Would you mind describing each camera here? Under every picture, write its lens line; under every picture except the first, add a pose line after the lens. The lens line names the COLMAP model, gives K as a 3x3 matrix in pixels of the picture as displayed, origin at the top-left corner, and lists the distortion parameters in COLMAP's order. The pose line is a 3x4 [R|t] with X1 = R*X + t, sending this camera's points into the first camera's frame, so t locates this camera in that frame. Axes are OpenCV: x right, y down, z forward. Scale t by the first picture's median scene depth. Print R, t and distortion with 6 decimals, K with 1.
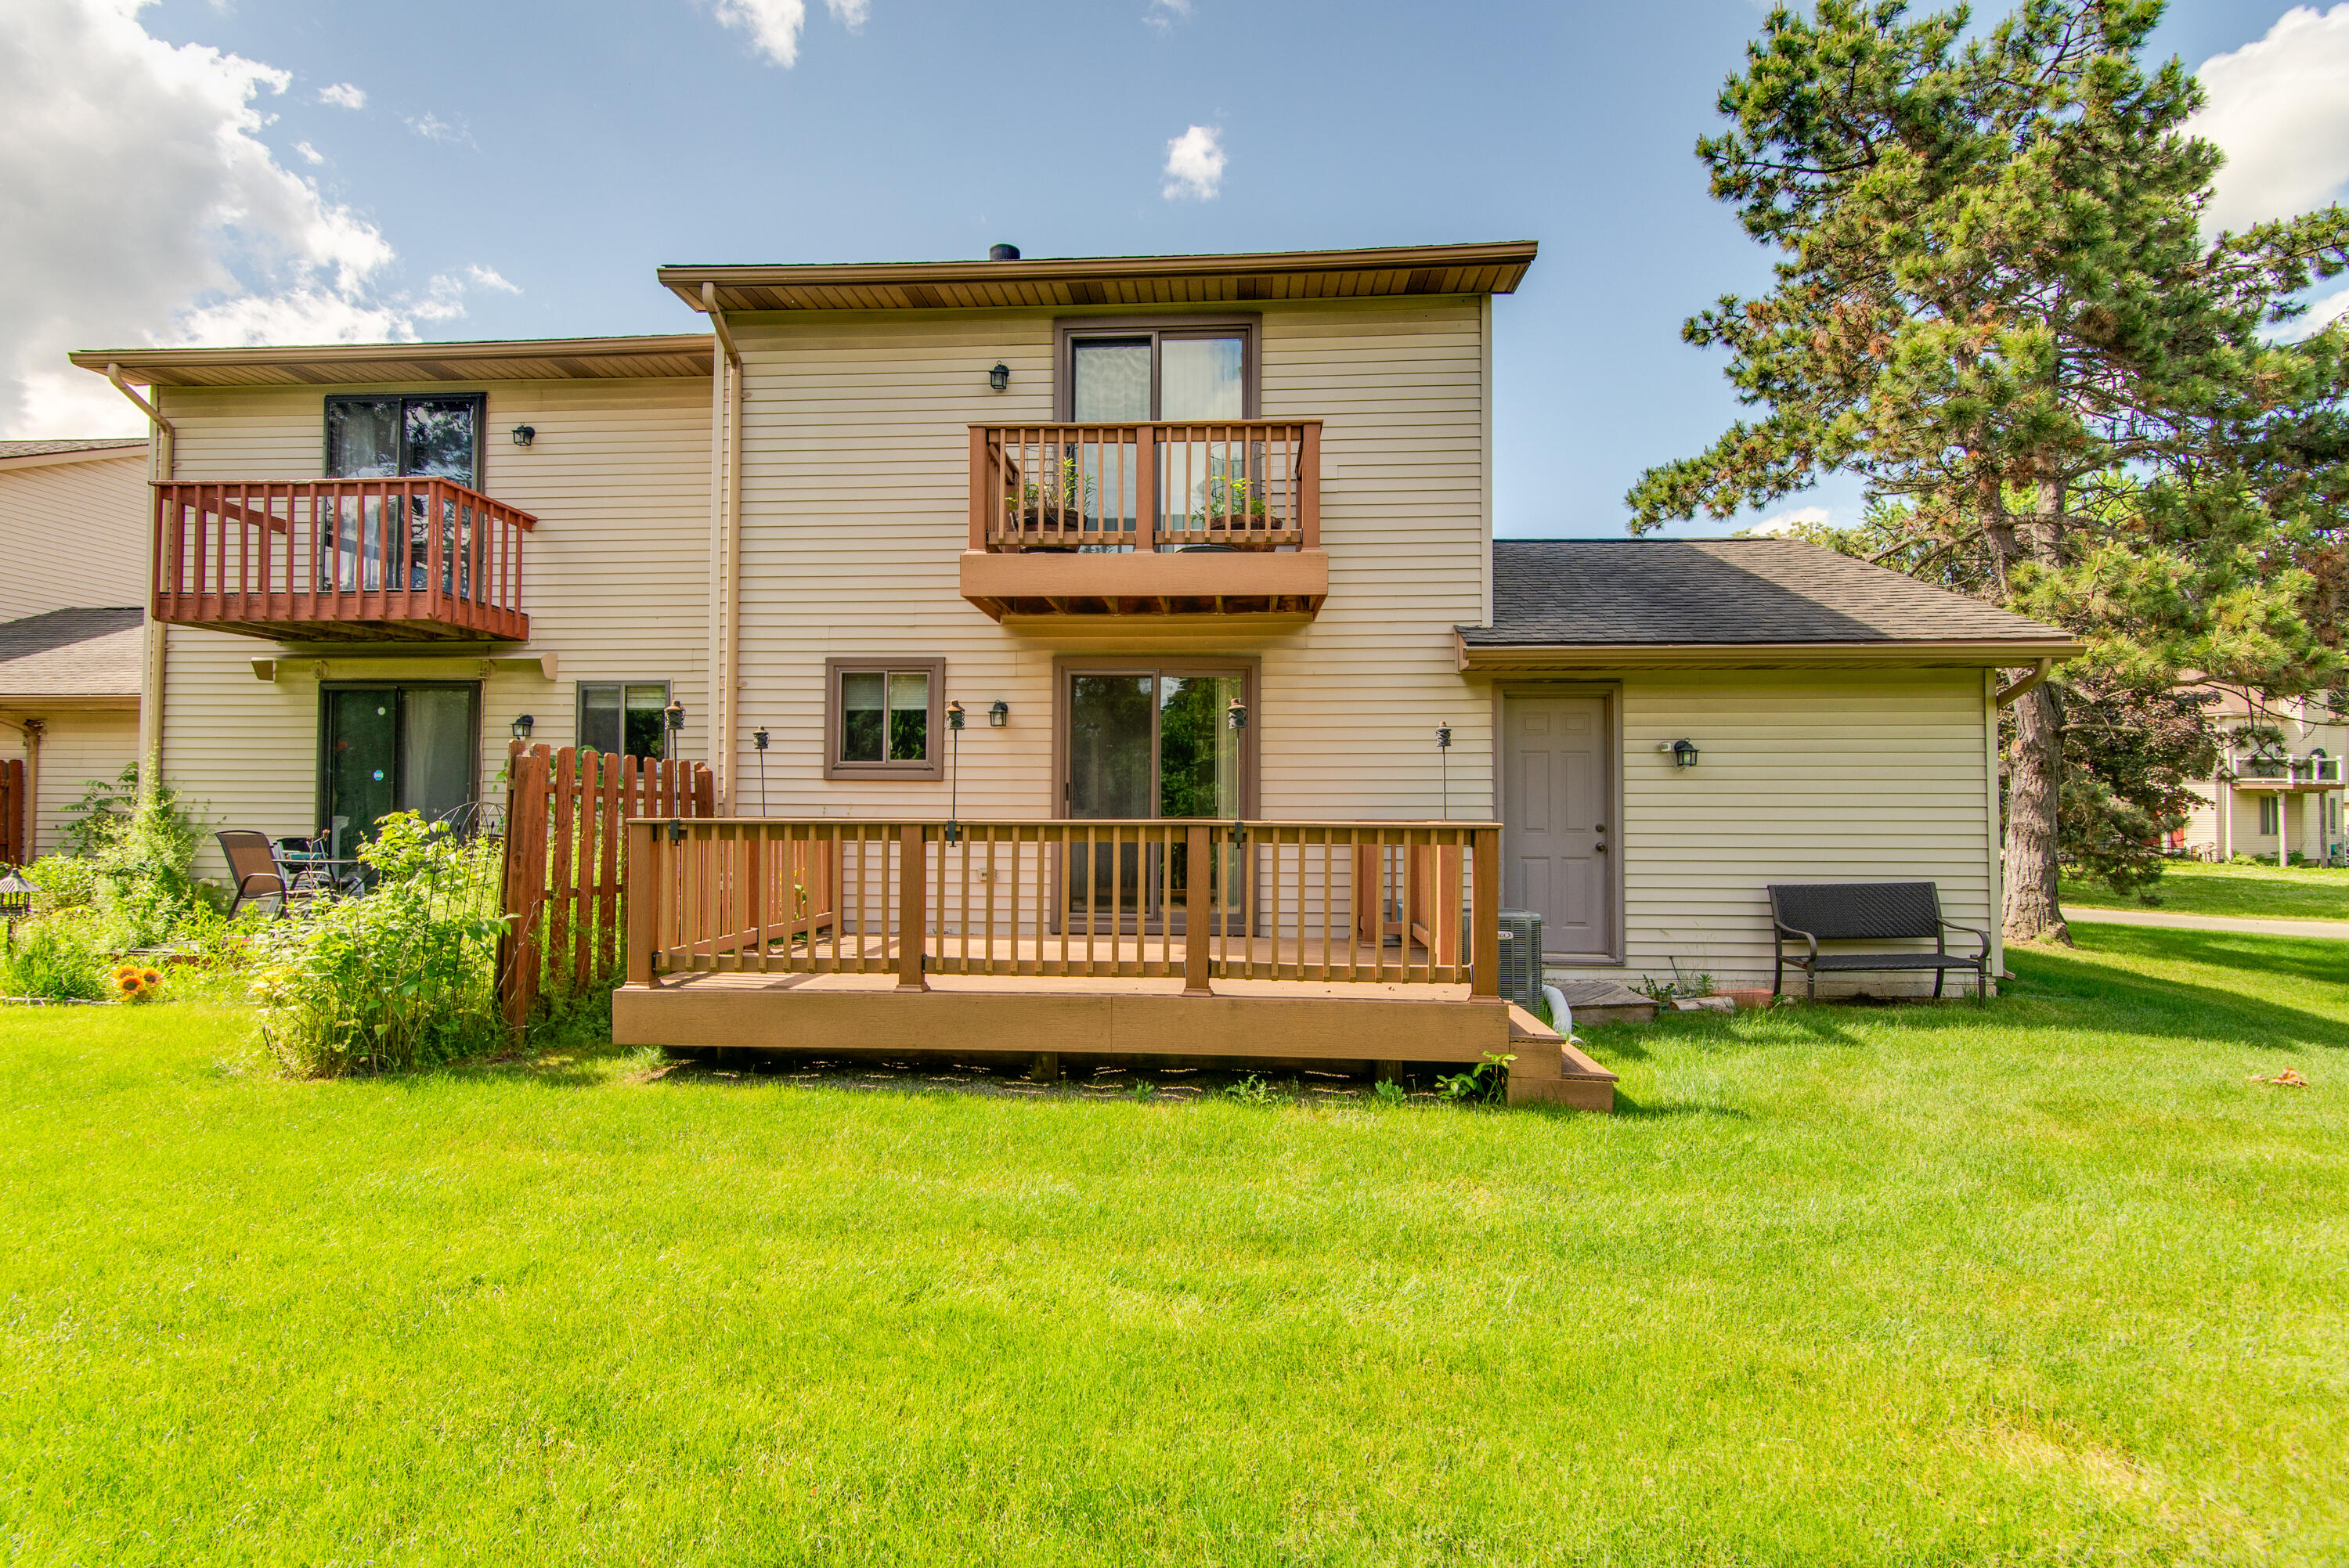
lens RADIAL K [[1144.8, 0, 1174.5], [0, 1144.8, 784.0], [0, 0, 1]] dist [0.001080, 0.000239]
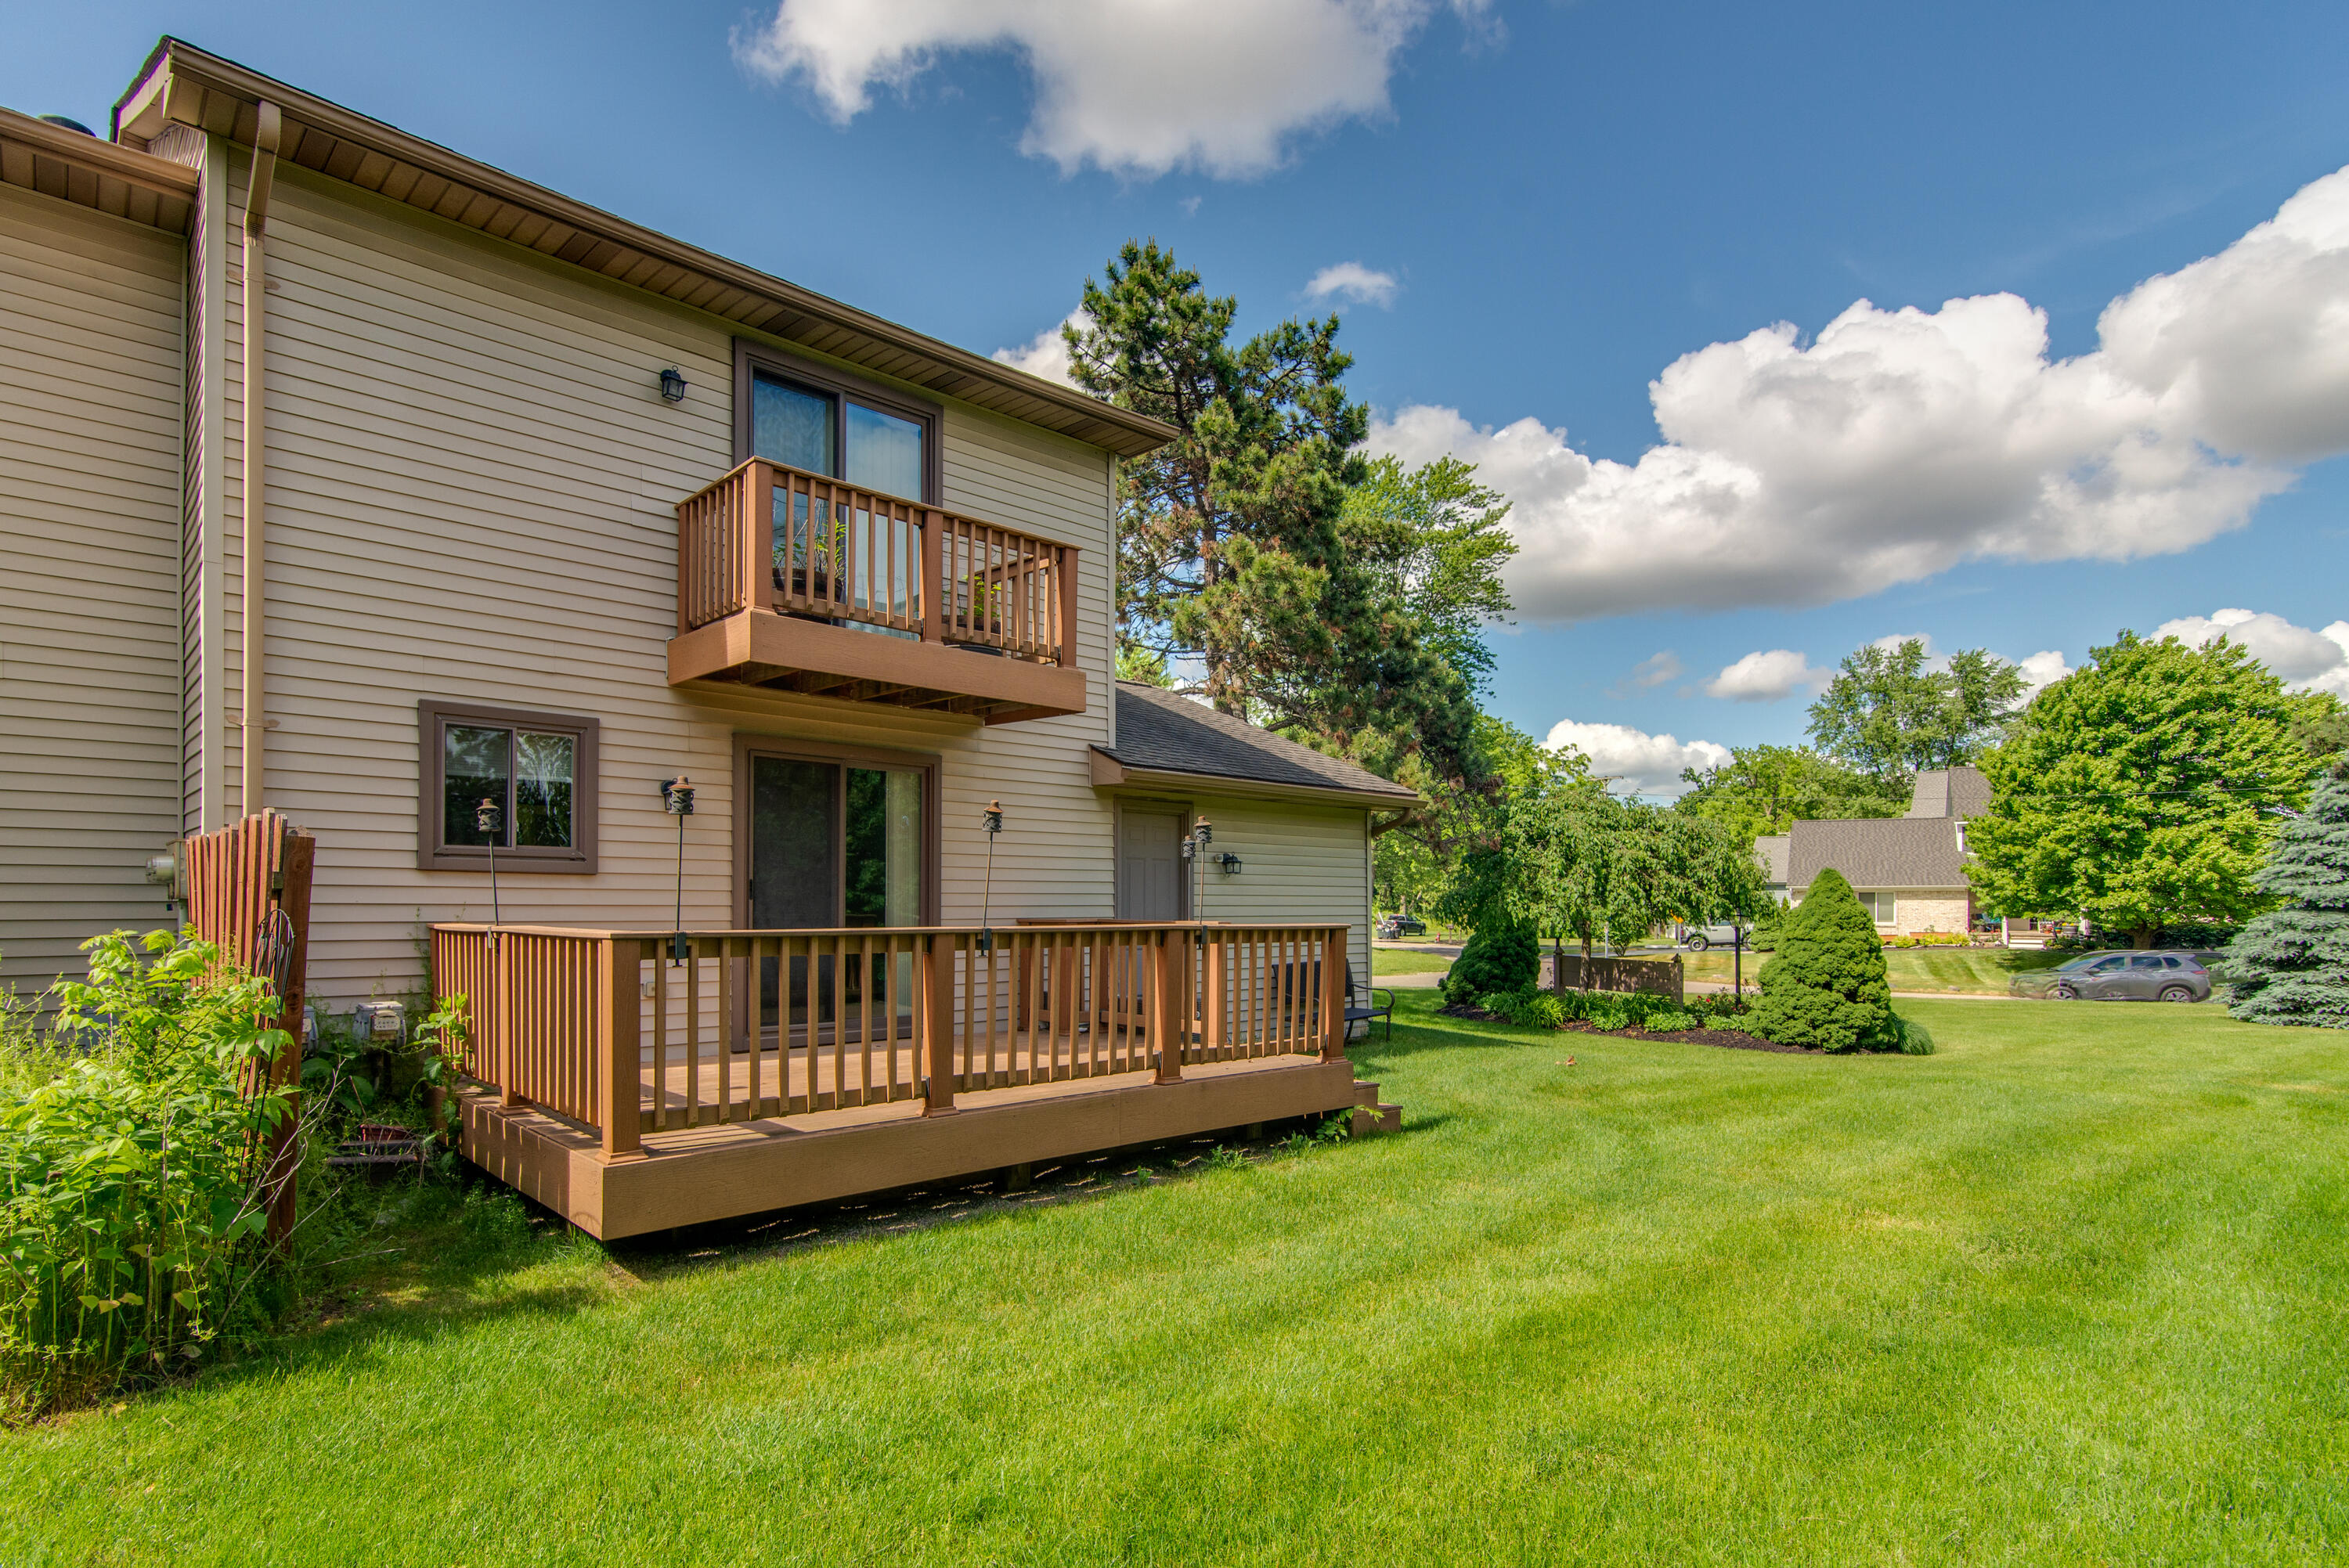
lens RADIAL K [[1167.8, 0, 1181.1], [0, 1167.8, 902.9], [0, 0, 1]] dist [-0.000552, -0.000371]
pose [[0.681313, -0.000179, 0.731992, -0.525125], [-0.019911, 0.999625, 0.018777, -0.006528], [-0.731721, -0.027368, 0.681054, 0.152309]]
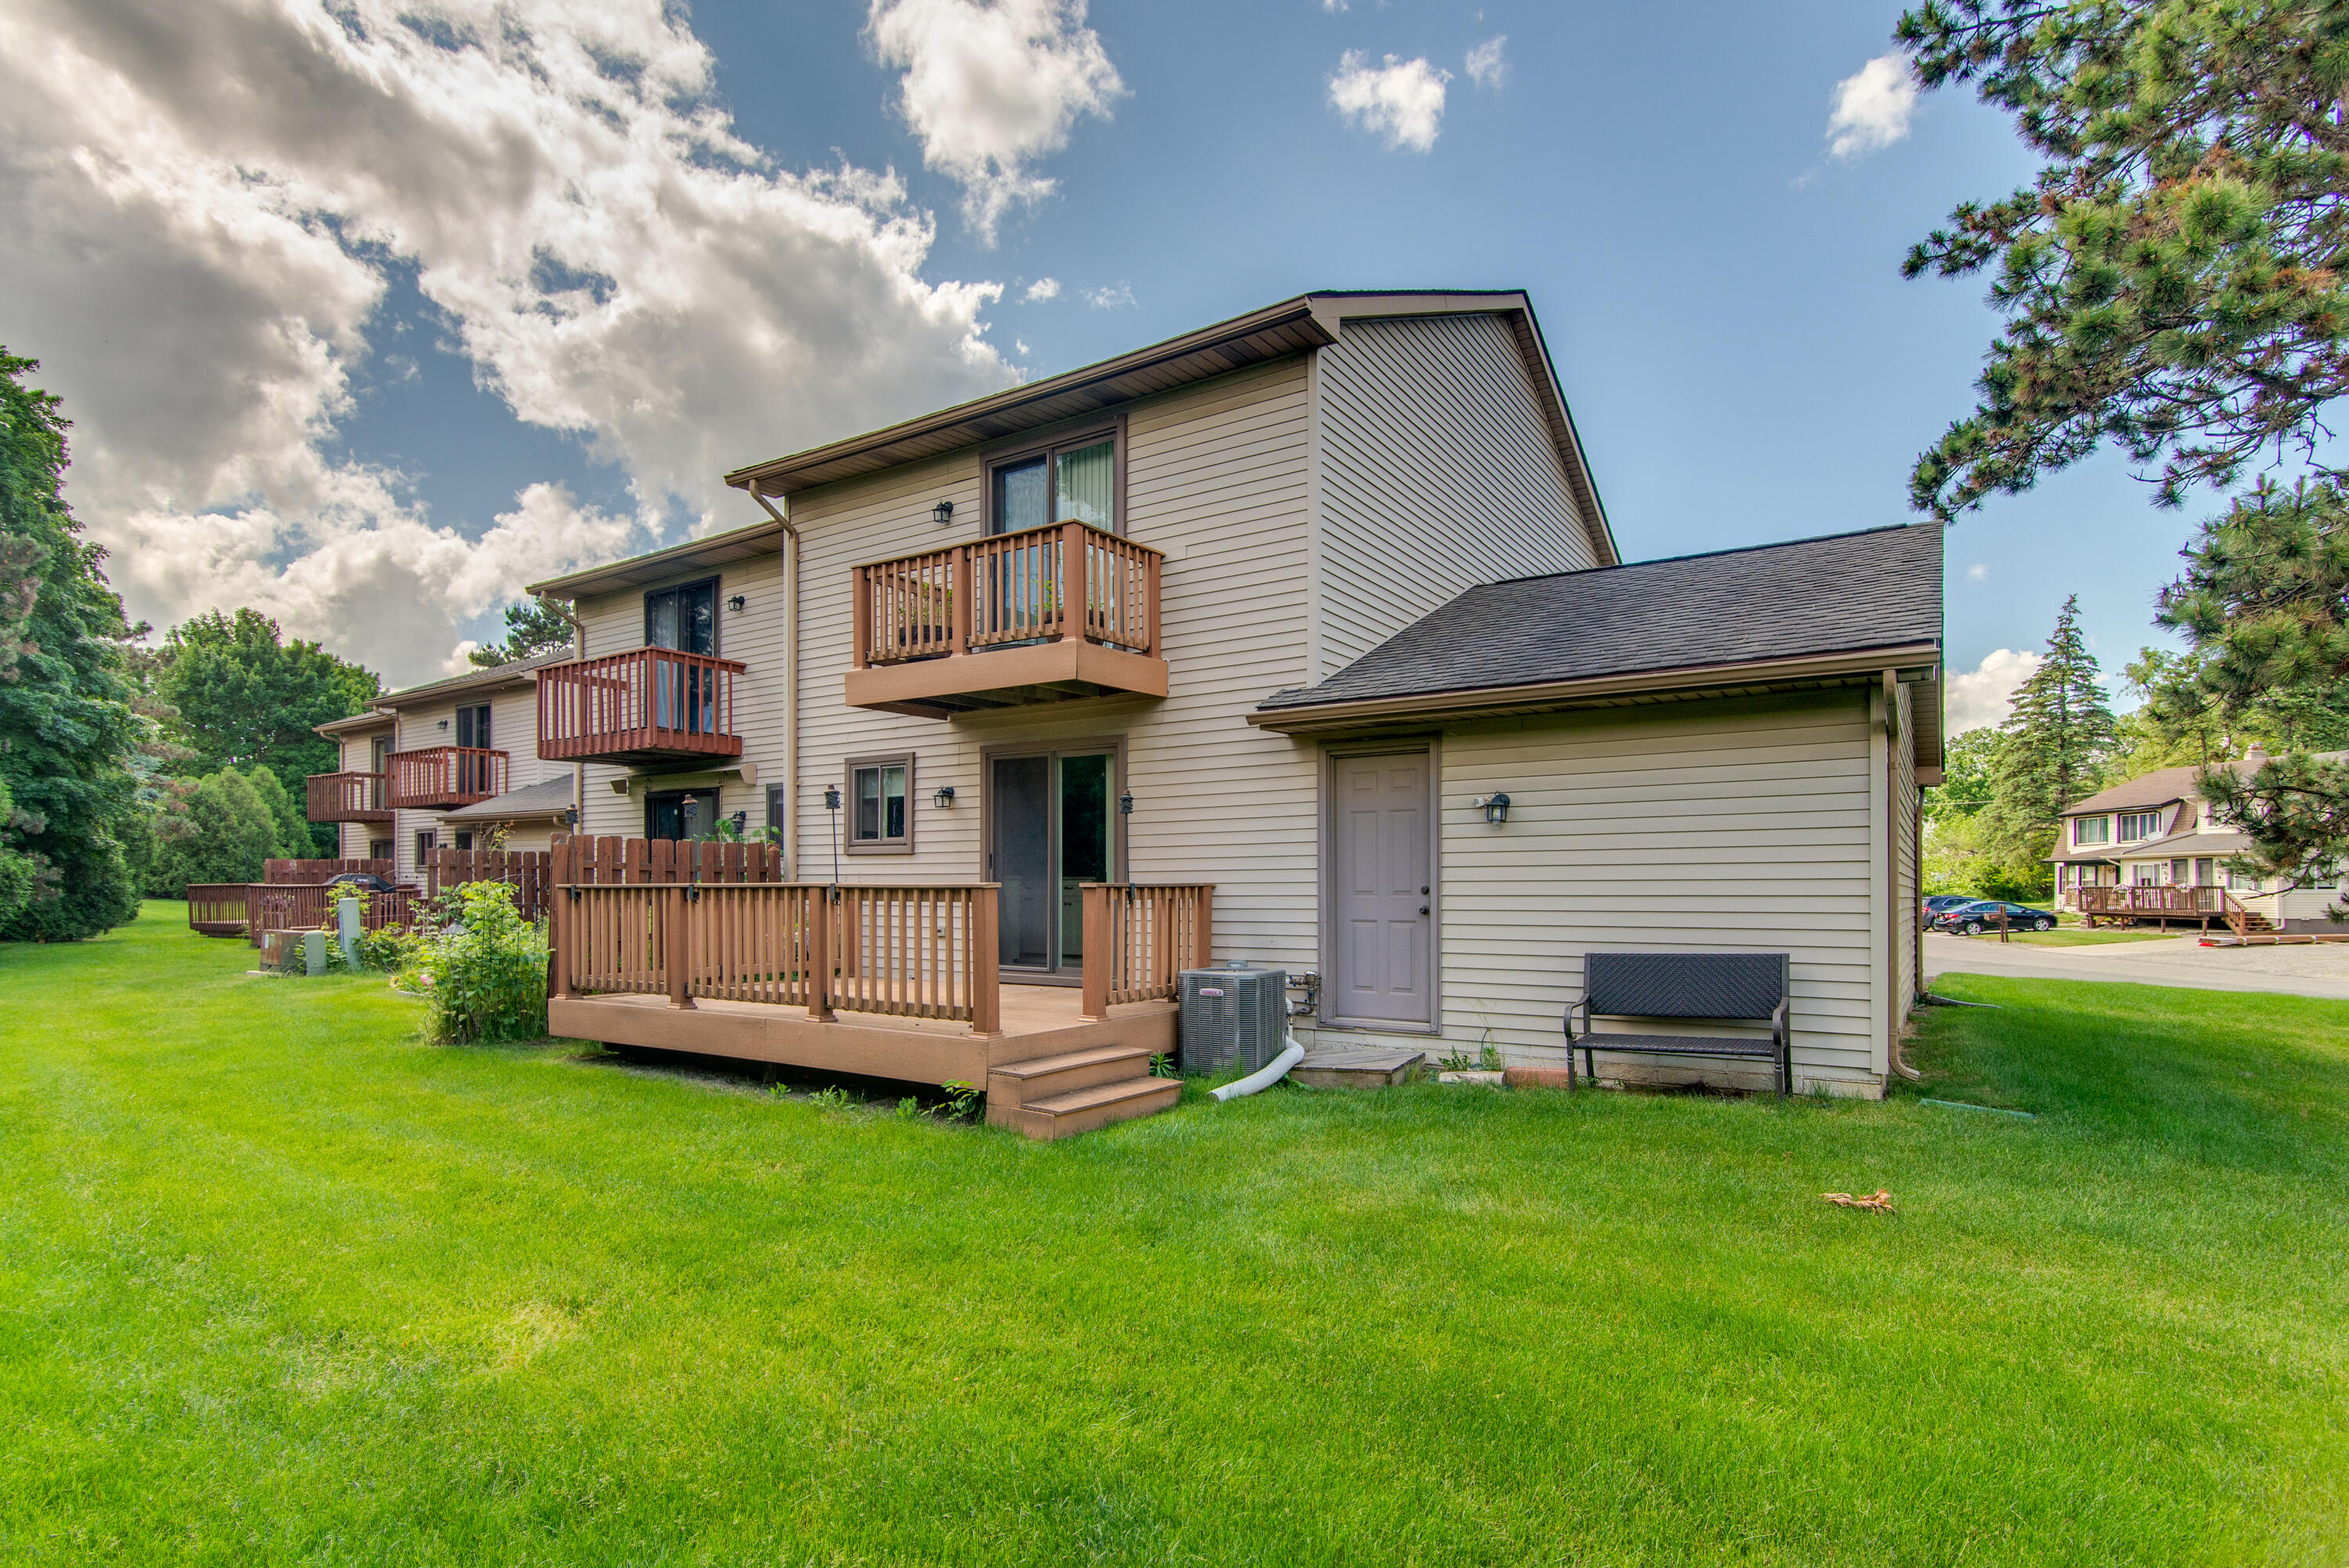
lens RADIAL K [[1165.3, 0, 1168.7], [0, 1165.3, 885.6], [0, 0, 1]] dist [0.002351, 0.000630]
pose [[0.870074, -0.006608, -0.492877, 0.656611], [0.020887, 0.999506, 0.023472, 0.007625], [0.492479, -0.030717, 0.869782, 0.053827]]
